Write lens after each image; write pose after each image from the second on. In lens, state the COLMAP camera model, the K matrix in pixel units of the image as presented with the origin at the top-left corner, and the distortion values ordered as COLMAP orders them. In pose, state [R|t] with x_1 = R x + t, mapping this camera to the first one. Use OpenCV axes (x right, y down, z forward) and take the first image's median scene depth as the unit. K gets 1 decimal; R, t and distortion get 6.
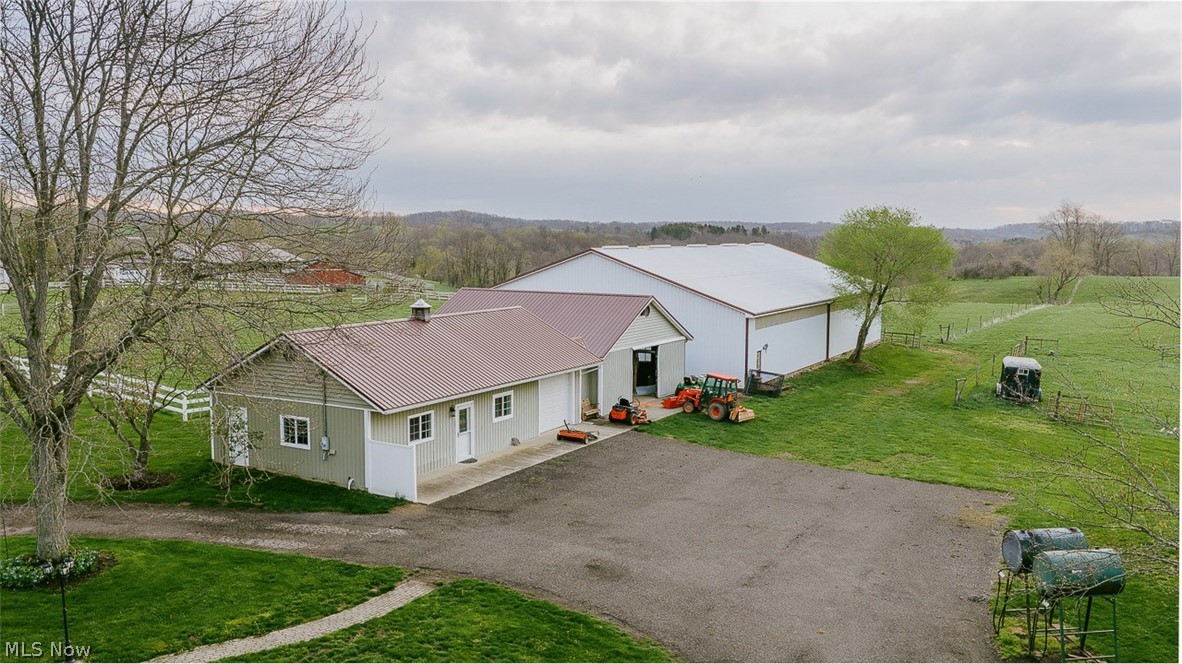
lens RADIAL K [[964.6, 0, 591.0], [0, 964.6, 332.0], [0, 0, 1]] dist [0.028267, -0.062910]
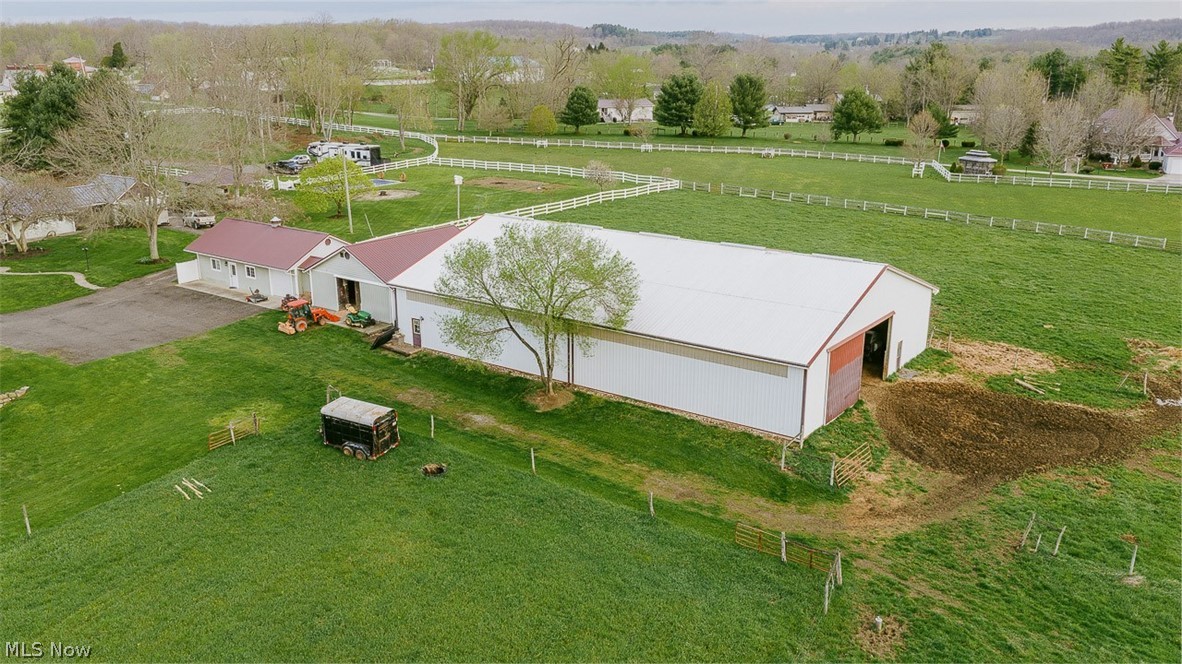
lens RADIAL K [[964.6, 0, 591.0], [0, 964.6, 332.0], [0, 0, 1]] dist [0.028267, -0.062910]
pose [[-0.102590, 0.274566, -0.956080, 2.061809], [-0.090872, 0.954545, 0.283876, -0.508473], [0.990564, 0.116003, -0.072976, 2.059402]]
